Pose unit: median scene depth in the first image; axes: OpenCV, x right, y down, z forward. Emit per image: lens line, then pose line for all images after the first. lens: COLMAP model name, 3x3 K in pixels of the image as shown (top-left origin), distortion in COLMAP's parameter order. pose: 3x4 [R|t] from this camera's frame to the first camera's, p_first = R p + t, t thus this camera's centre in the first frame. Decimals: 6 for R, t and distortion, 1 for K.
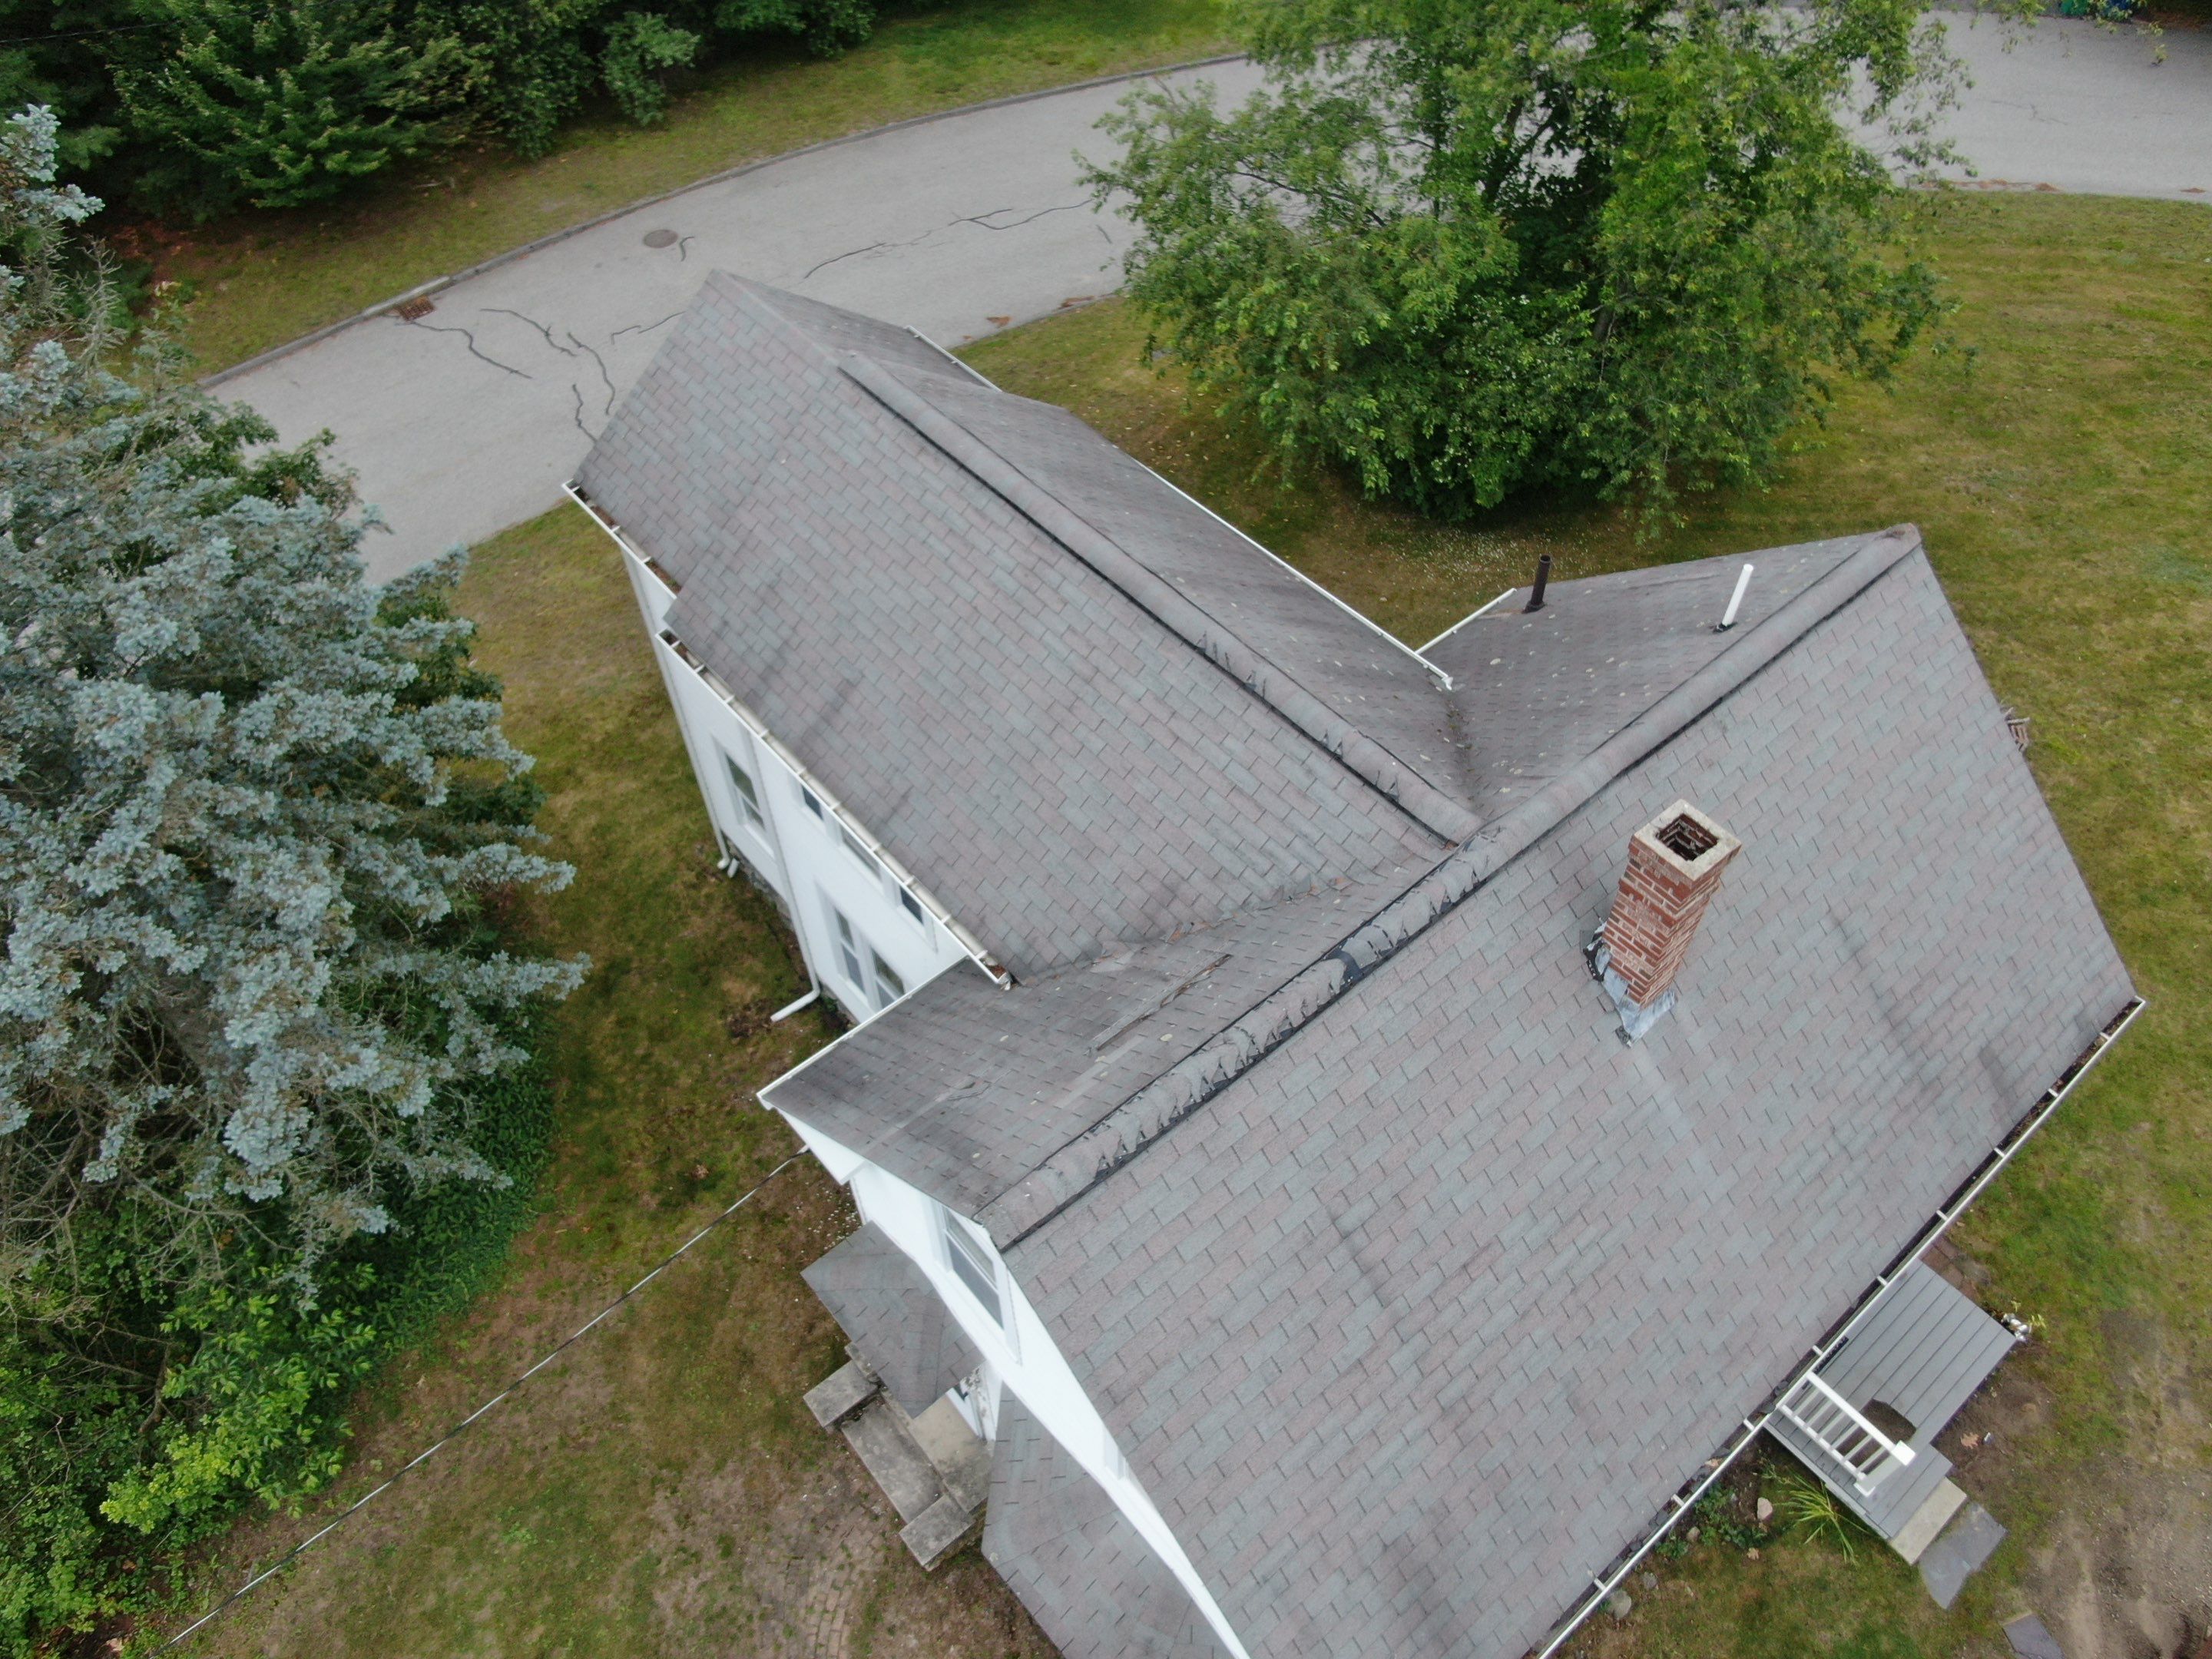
lens RADIAL K [[1603.4, 0, 1100.2], [0, 1603.4, 848.0], [0, 0, 1]] dist [-0.022082, 0.016966]
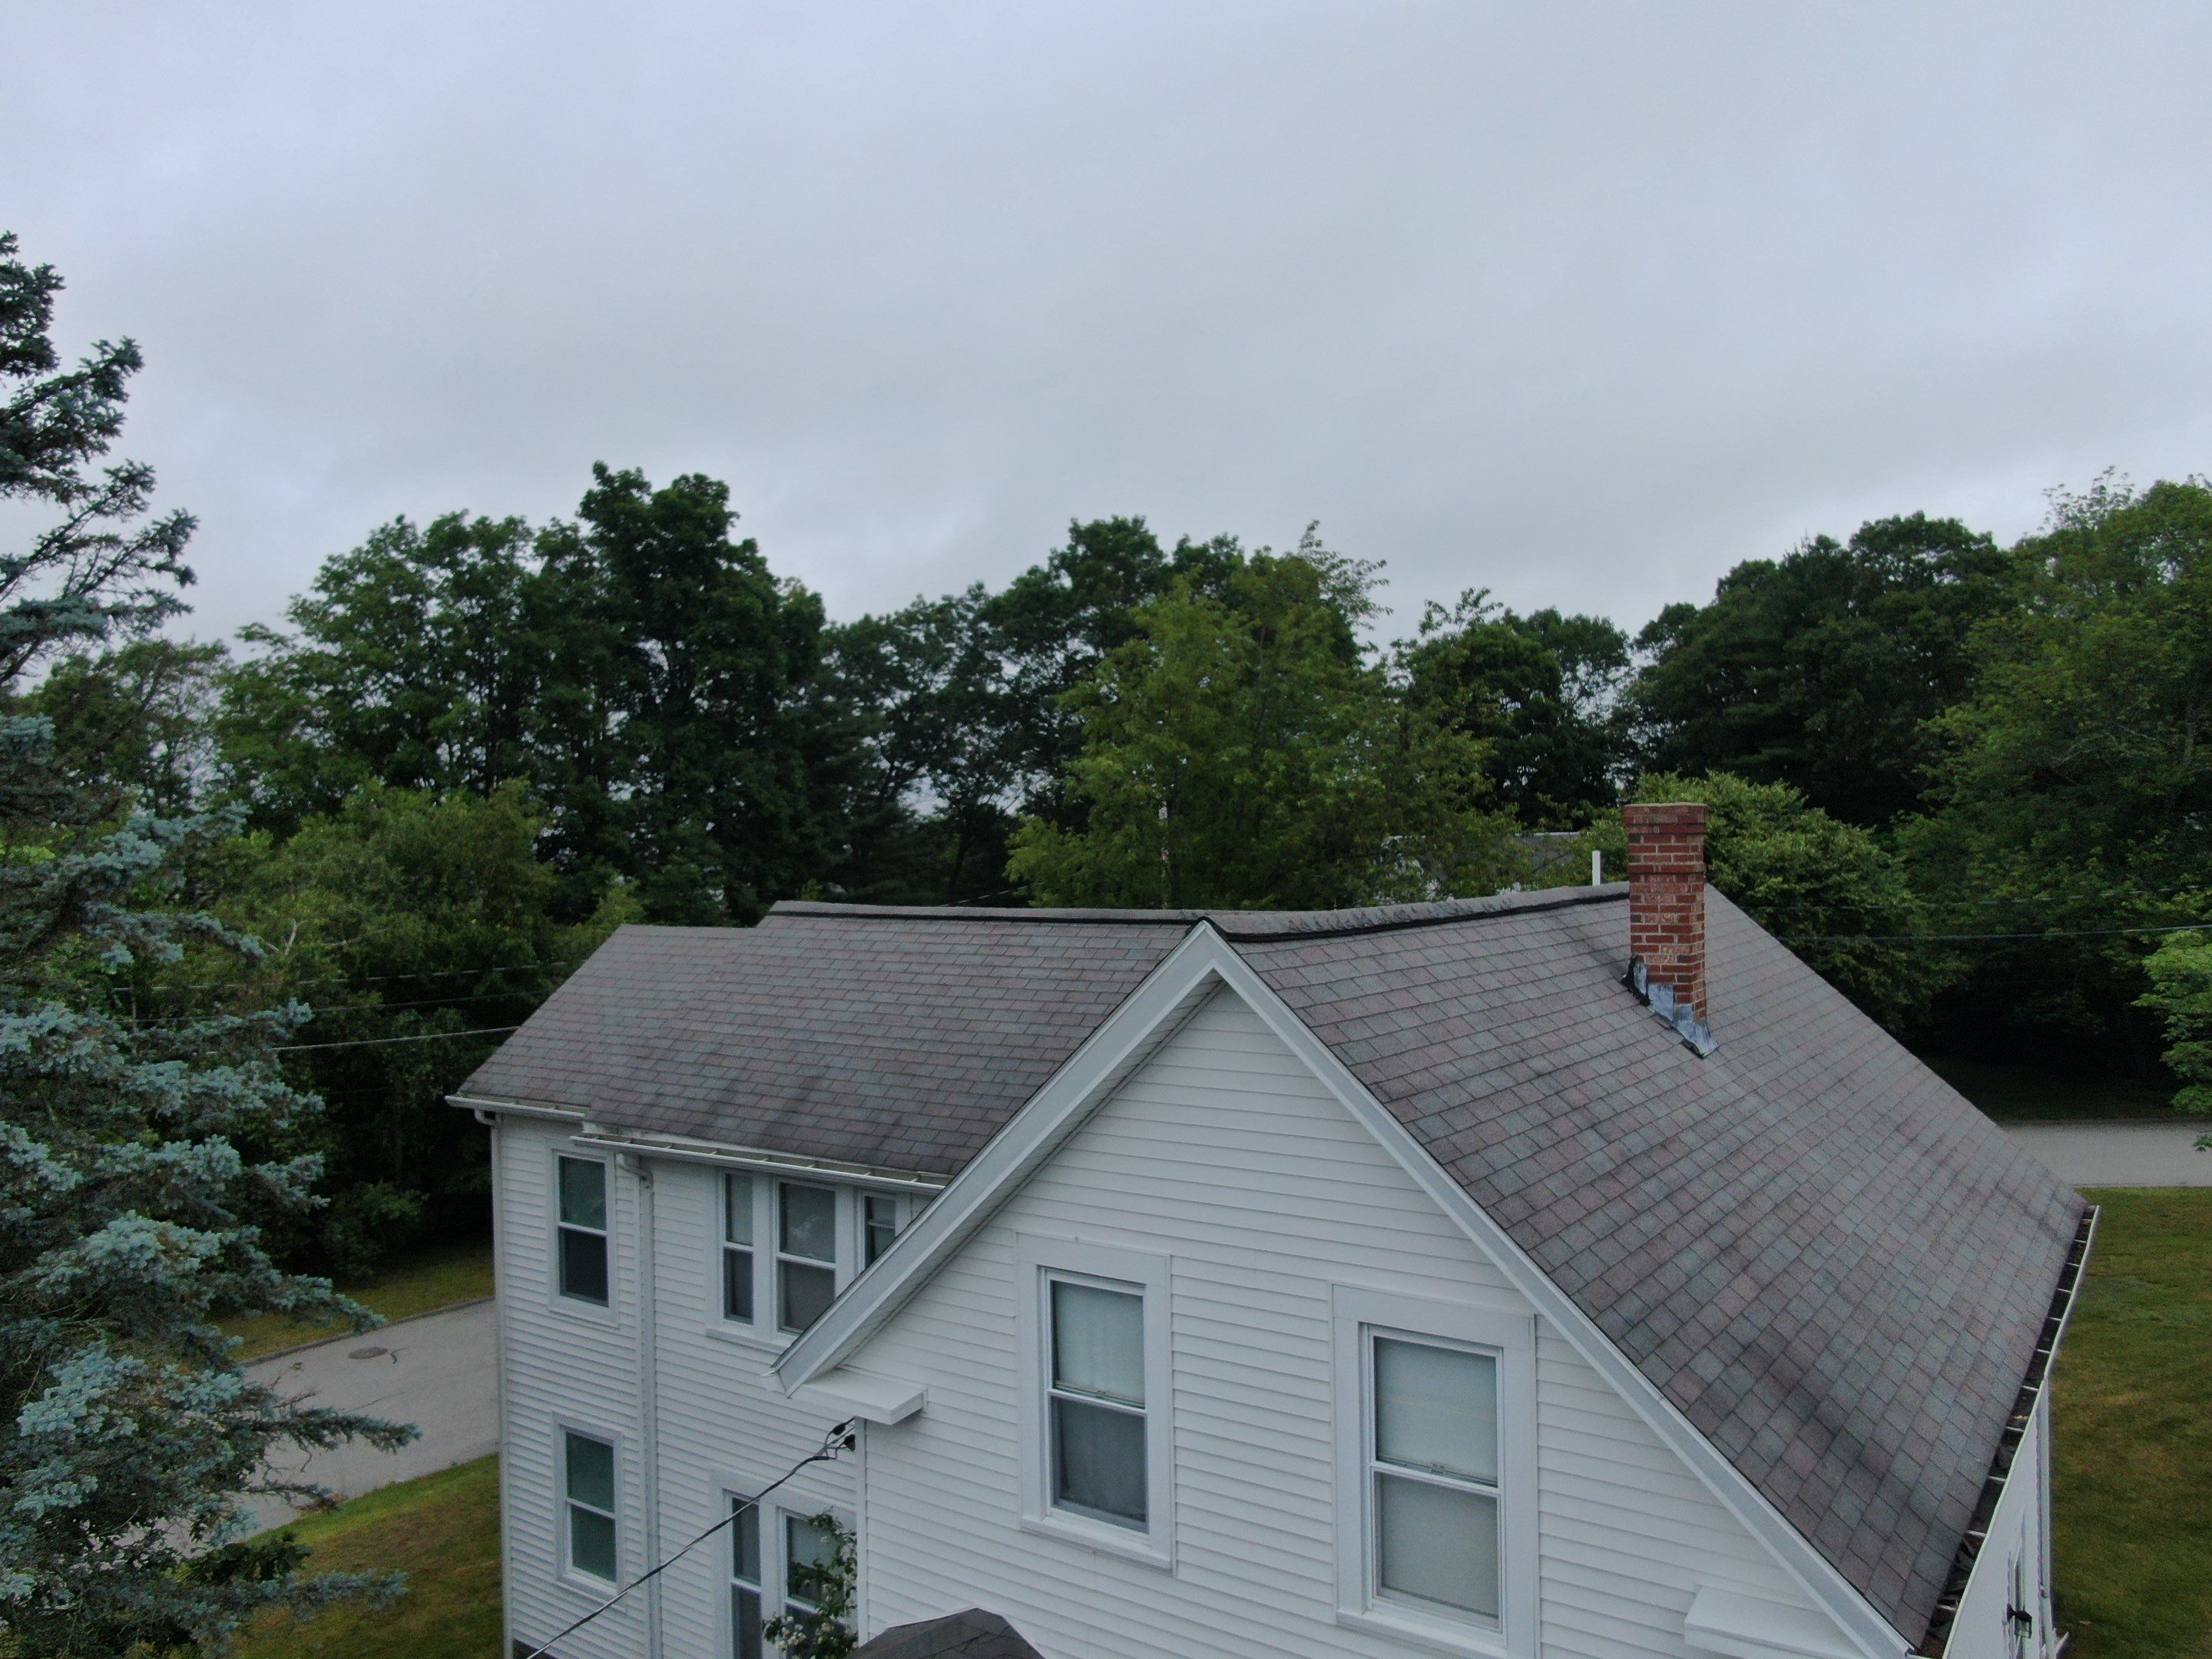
lens RADIAL K [[1603.4, 0, 1111.0], [0, 1603.4, 813.7], [0, 0, 1]] dist [-0.022082, 0.016966]
pose [[0.966603, -0.002878, 0.256264, -0.215475], [0.200603, 0.630793, -0.749573, 0.524588], [-0.159492, 0.775946, 0.610303, 0.232456]]
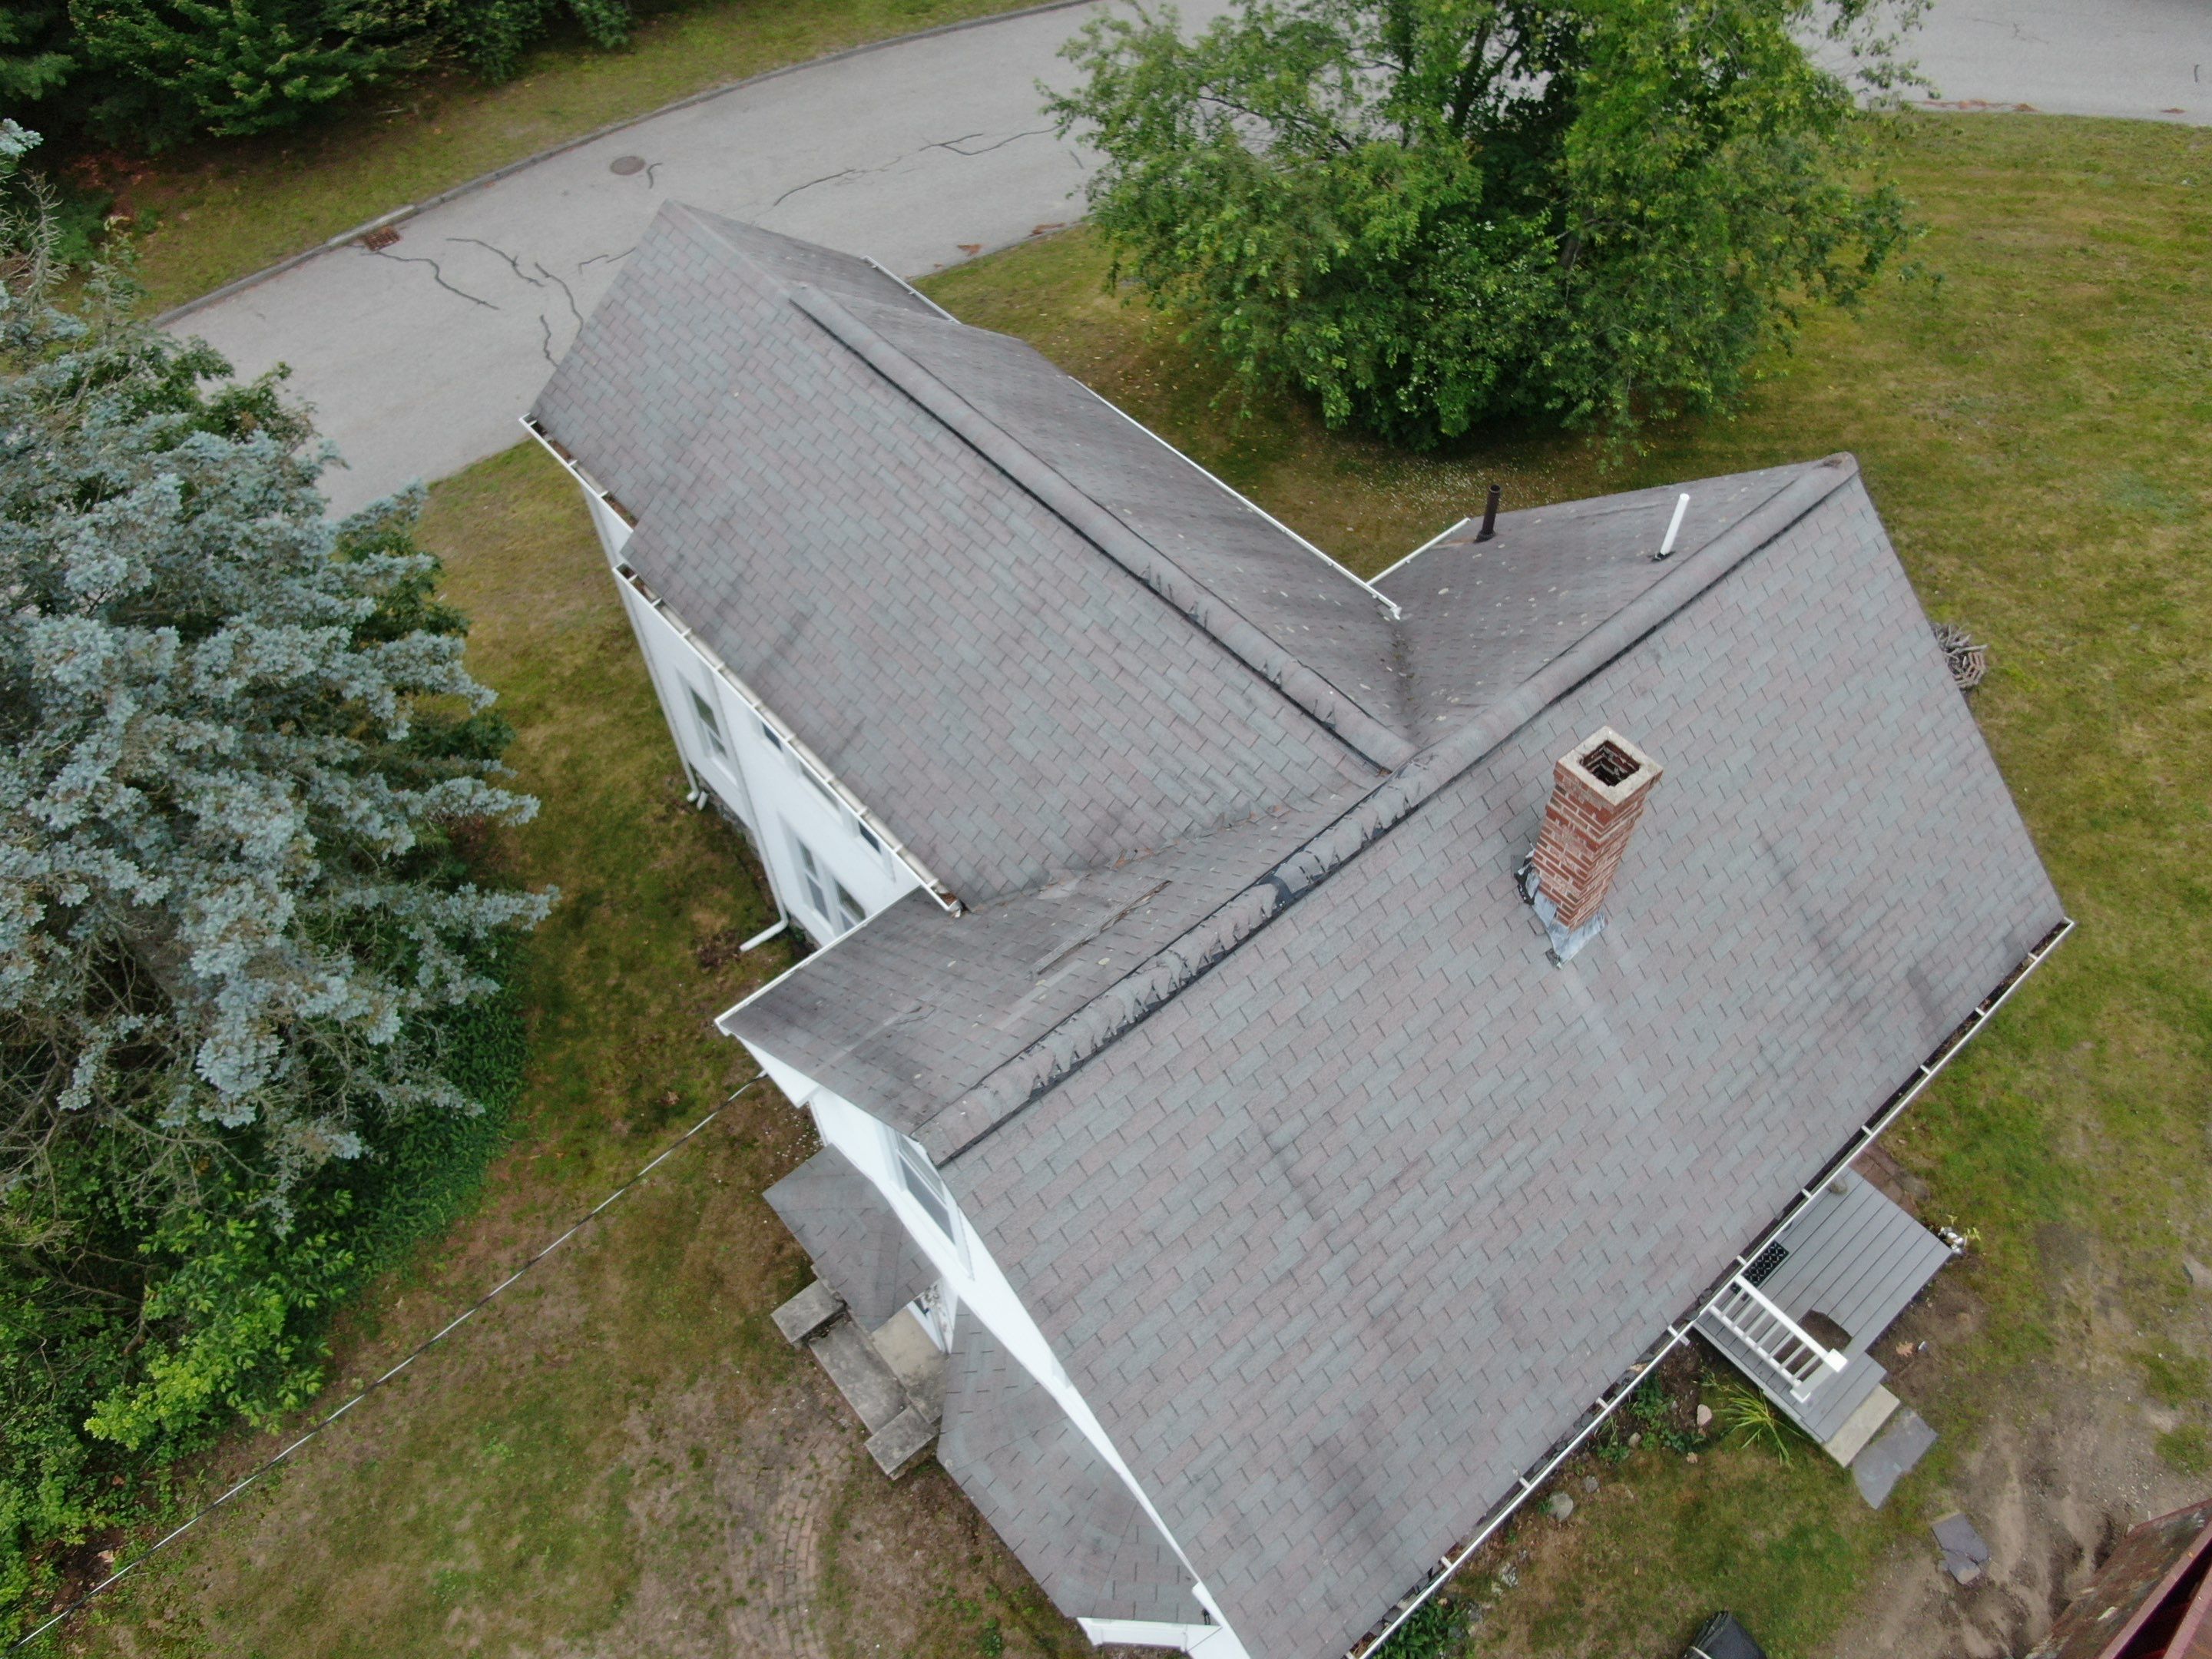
lens RADIAL K [[1603.4, 0, 1098.8], [0, 1603.4, 846.0], [0, 0, 1]] dist [-0.022082, 0.016966]
pose [[0.999974, -0.005482, 0.004641, 0.022845], [0.005286, 0.999138, 0.041183, 0.001536], [-0.004862, -0.041158, 0.999141, -0.015677]]
